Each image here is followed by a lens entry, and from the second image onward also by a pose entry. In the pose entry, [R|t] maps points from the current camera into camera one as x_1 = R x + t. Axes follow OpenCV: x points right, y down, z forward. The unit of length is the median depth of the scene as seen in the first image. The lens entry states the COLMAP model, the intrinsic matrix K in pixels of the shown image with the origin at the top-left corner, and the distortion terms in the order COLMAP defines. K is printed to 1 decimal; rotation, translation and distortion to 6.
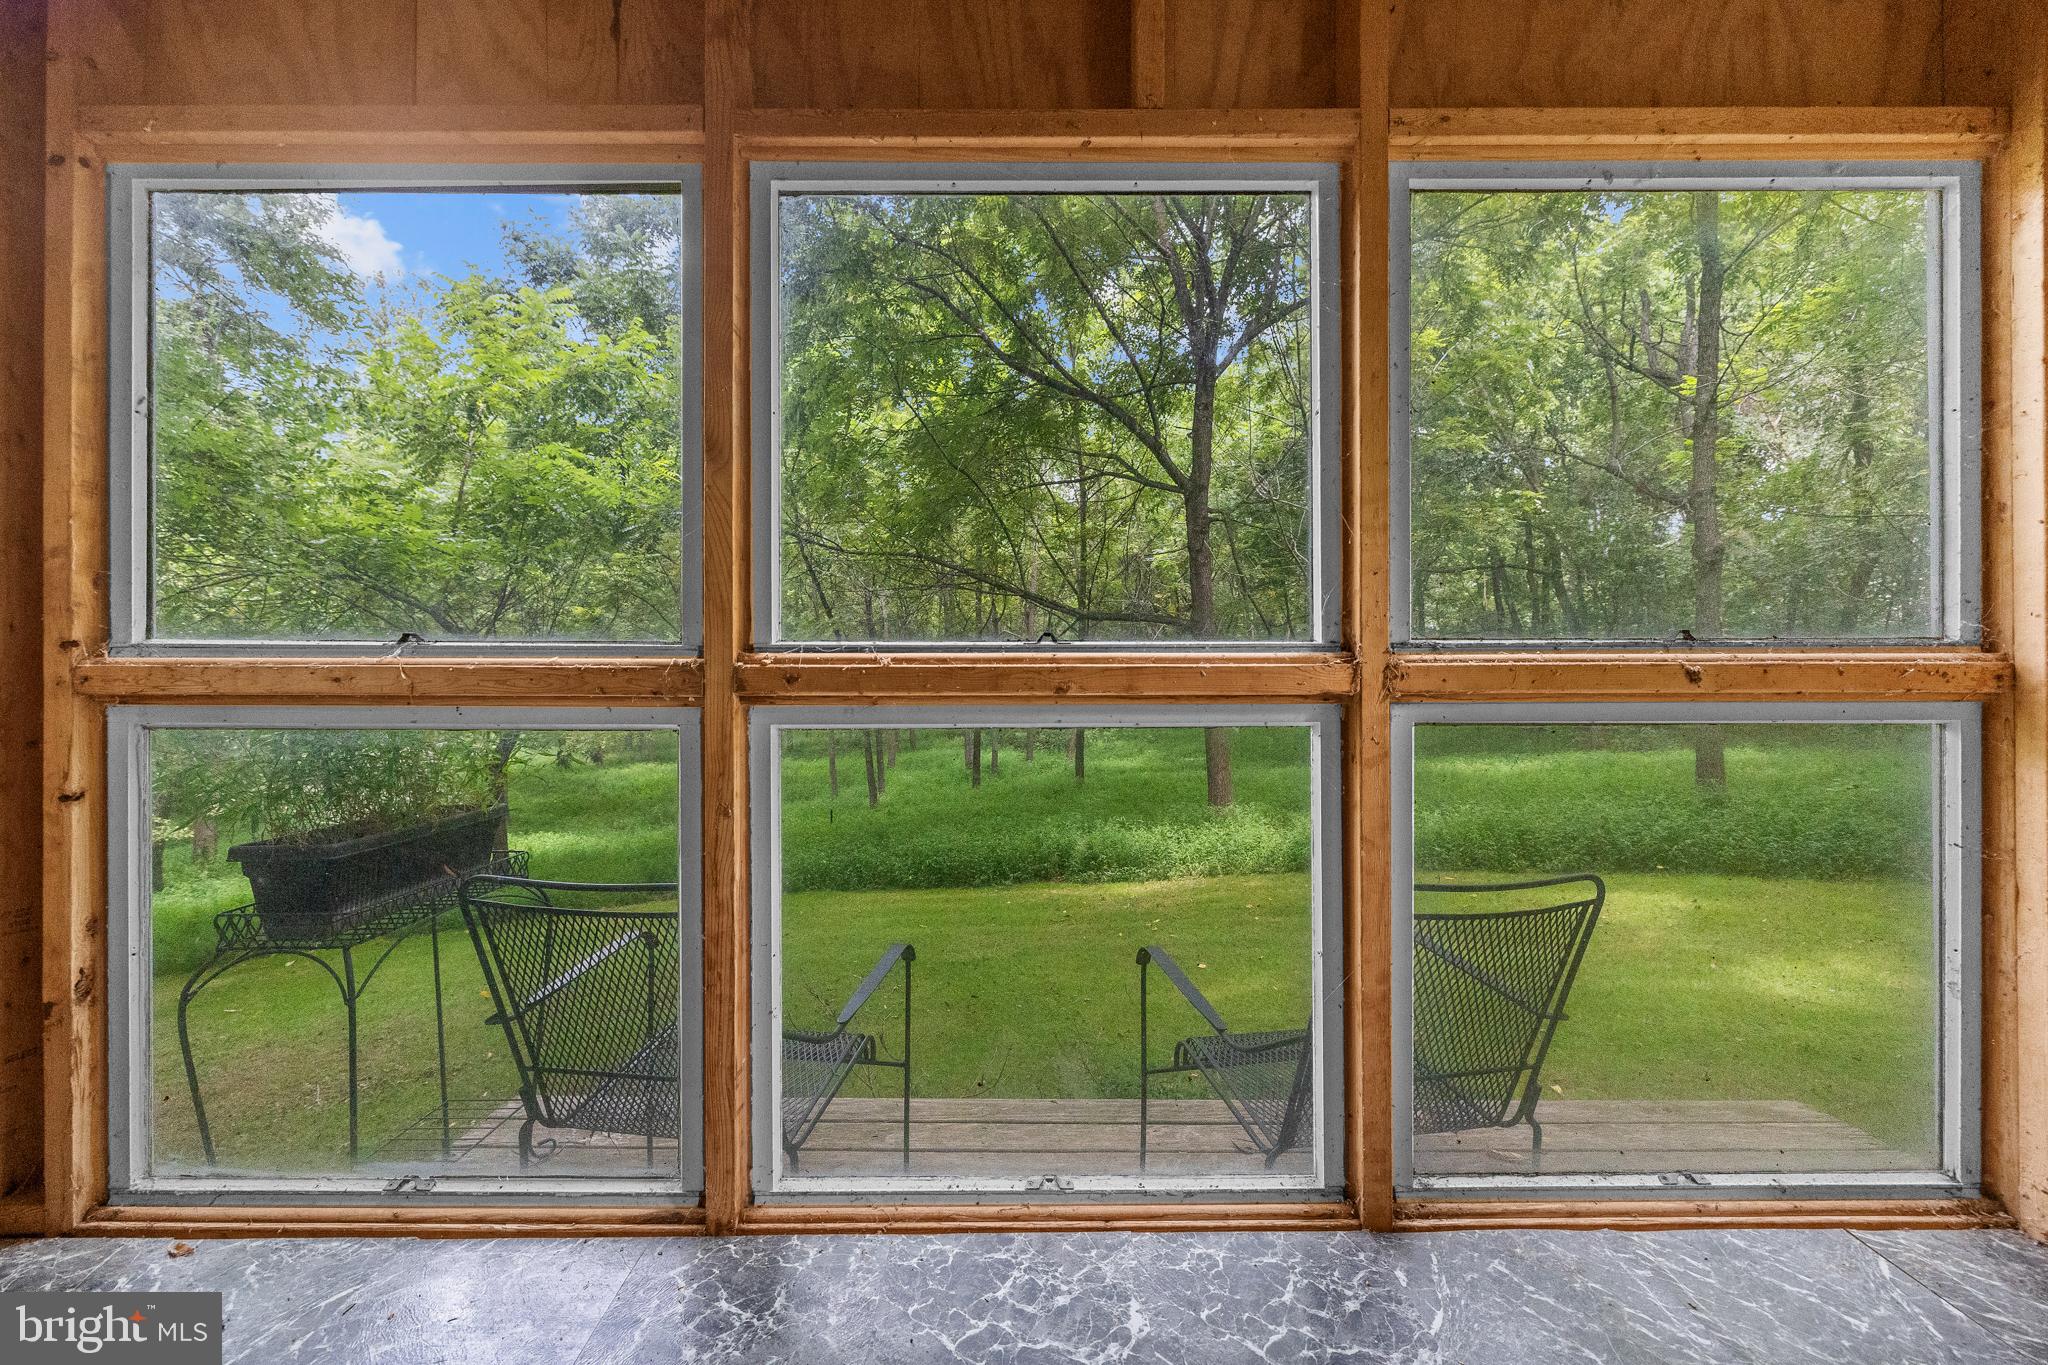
lens RADIAL K [[882.1, 0, 1027.1], [0, 882.1, 687.8], [0, 0, 1]] dist [0.001210, 0.000513]
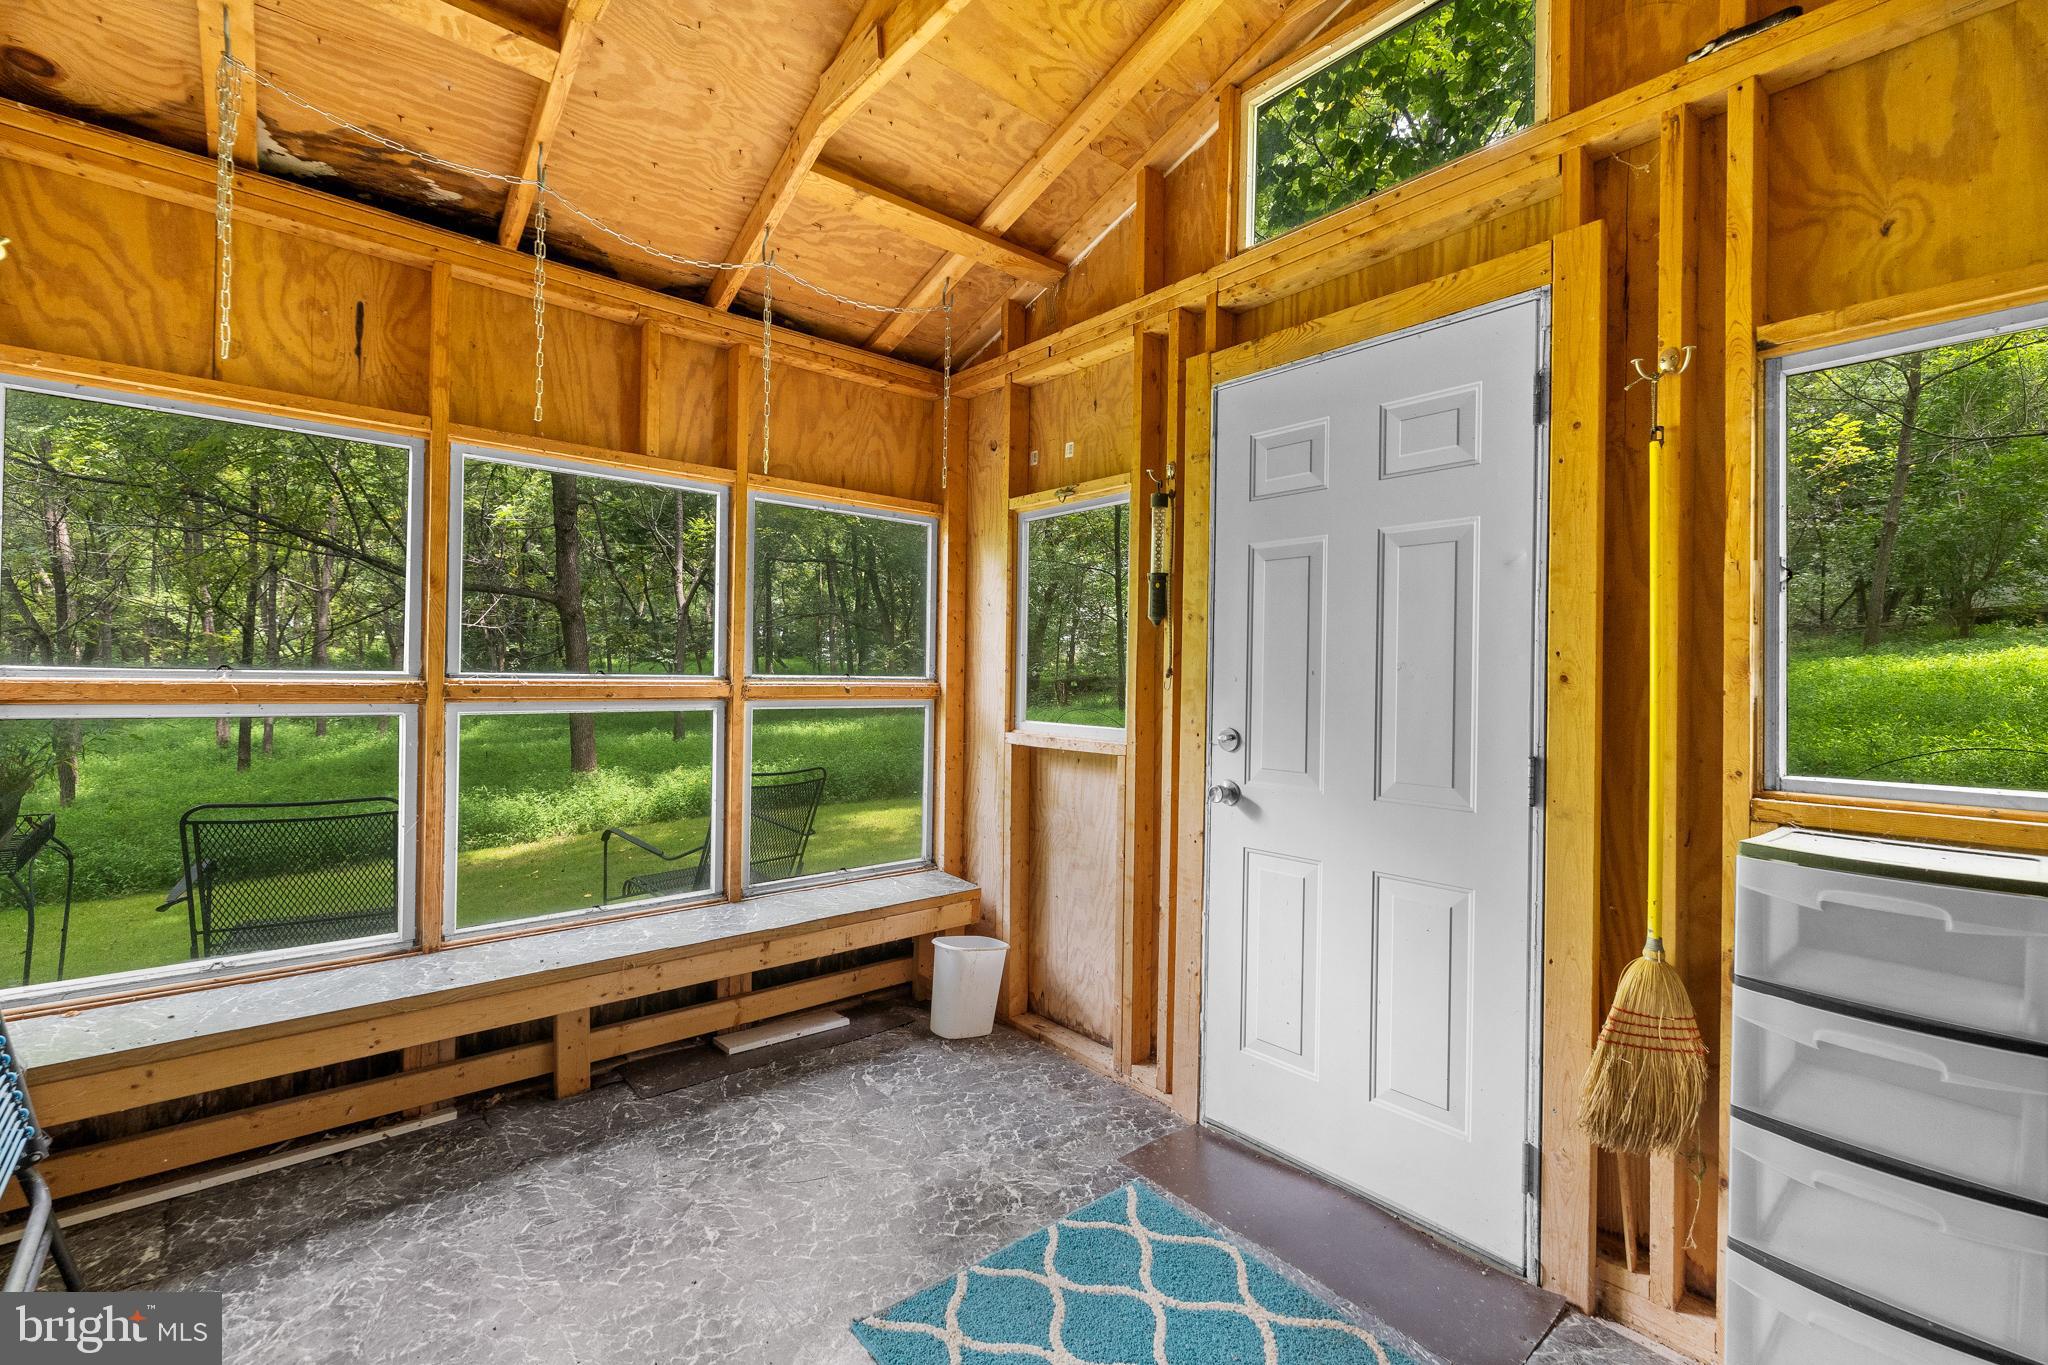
lens RADIAL K [[882.1, 0, 1030.1], [0, 882.1, 688.0], [0, 0, 1]] dist [0.001210, 0.000513]
pose [[0.759226, 0.003643, 0.650816, -0.603087], [-0.028286, 0.999224, 0.027405, -0.107977], [-0.650212, -0.039216, 0.758740, -1.431787]]
